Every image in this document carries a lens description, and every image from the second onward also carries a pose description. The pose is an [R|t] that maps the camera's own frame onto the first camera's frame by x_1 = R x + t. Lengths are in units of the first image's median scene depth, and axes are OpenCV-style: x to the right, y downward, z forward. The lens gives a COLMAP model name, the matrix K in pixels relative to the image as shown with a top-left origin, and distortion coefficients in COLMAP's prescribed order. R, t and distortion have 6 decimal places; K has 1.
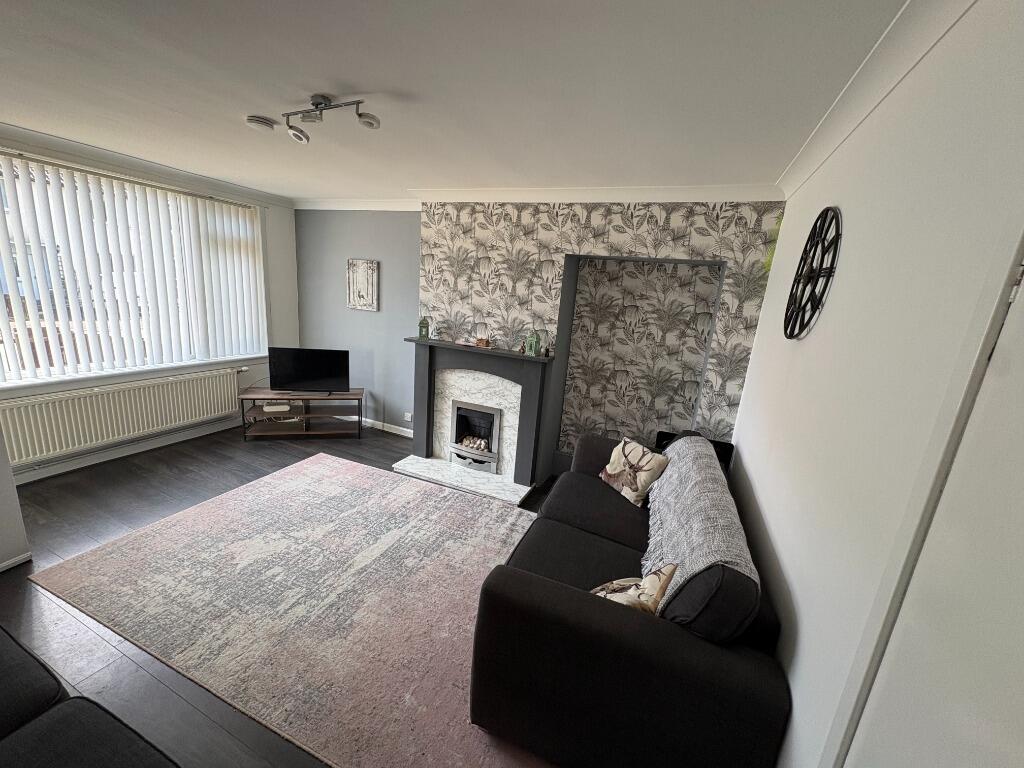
lens RADIAL K [[407.2, 0, 514.4], [0, 407.2, 384.6], [0, 0, 1]] dist [-0.003546, 0.000831]
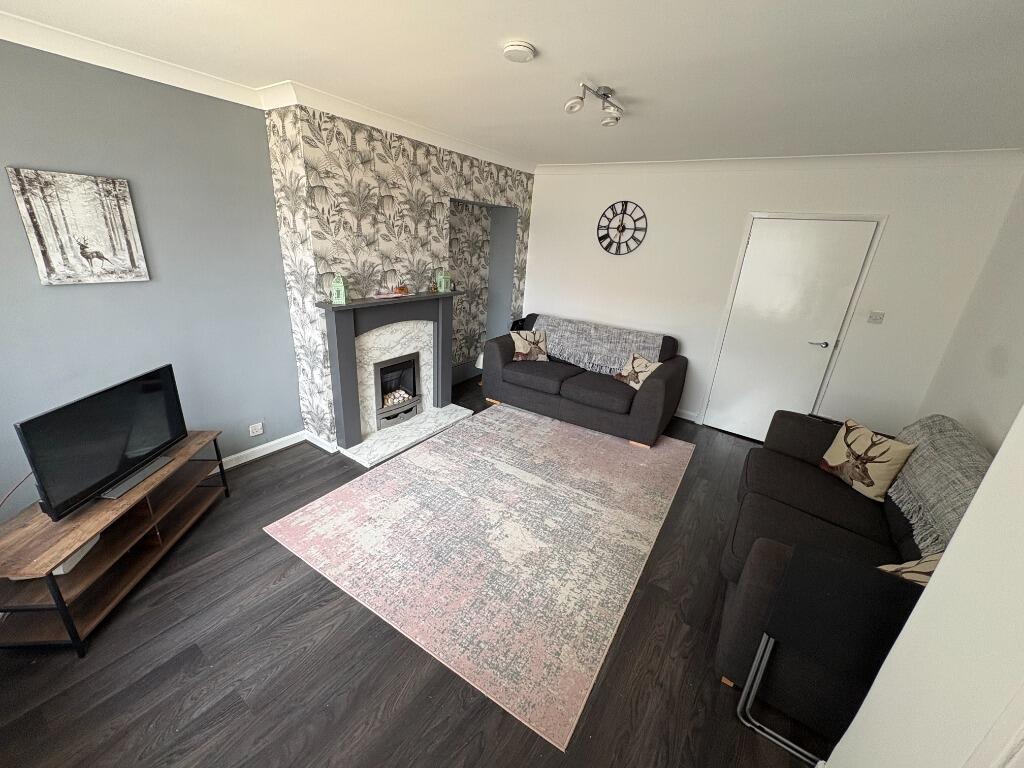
lens RADIAL K [[407.2, 0, 512.1], [0, 407.2, 383.8], [0, 0, 1]] dist [-0.003546, 0.000831]
pose [[0.187656, -0.403137, 0.895693, -0.992064], [0.179201, 0.910640, 0.372320, -0.217117], [-0.965750, 0.090641, 0.243129, 0.545427]]
